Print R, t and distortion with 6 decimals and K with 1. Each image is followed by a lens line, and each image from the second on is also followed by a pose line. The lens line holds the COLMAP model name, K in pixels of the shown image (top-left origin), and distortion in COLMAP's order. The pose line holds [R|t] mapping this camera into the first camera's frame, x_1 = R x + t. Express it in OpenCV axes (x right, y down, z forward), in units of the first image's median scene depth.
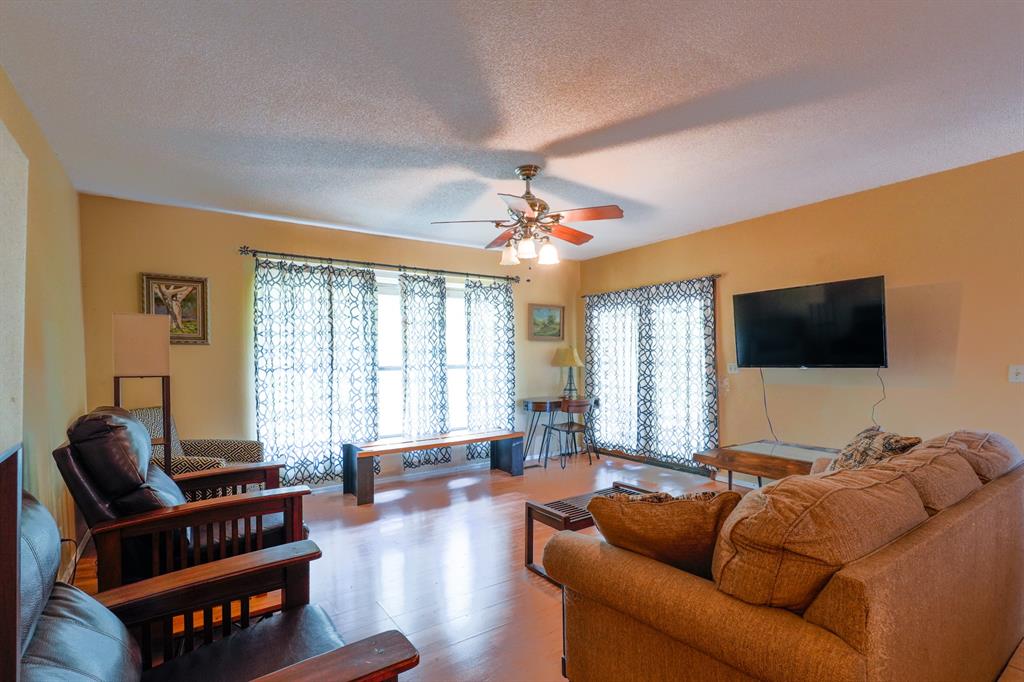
lens RADIAL K [[480.8, 0, 507.3], [0, 480.8, 373.5], [0, 0, 1]] dist [-0.001775, -0.000144]
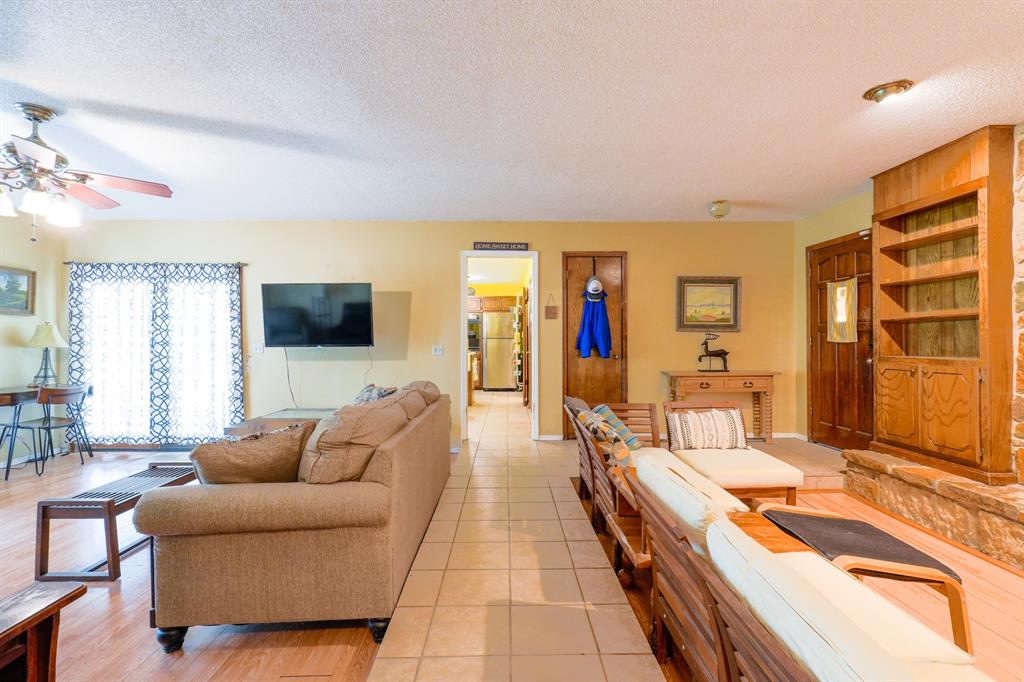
lens RADIAL K [[471.0, 0, 509.6], [0, 471.0, 343.2], [0, 0, 1]] dist [-0.002252, -0.000492]
pose [[0.553911, 0.010908, 0.832504, -0.112318], [0.019192, 0.999481, -0.025866, 0.015452], [-0.832355, 0.030305, 0.553414, -0.089452]]
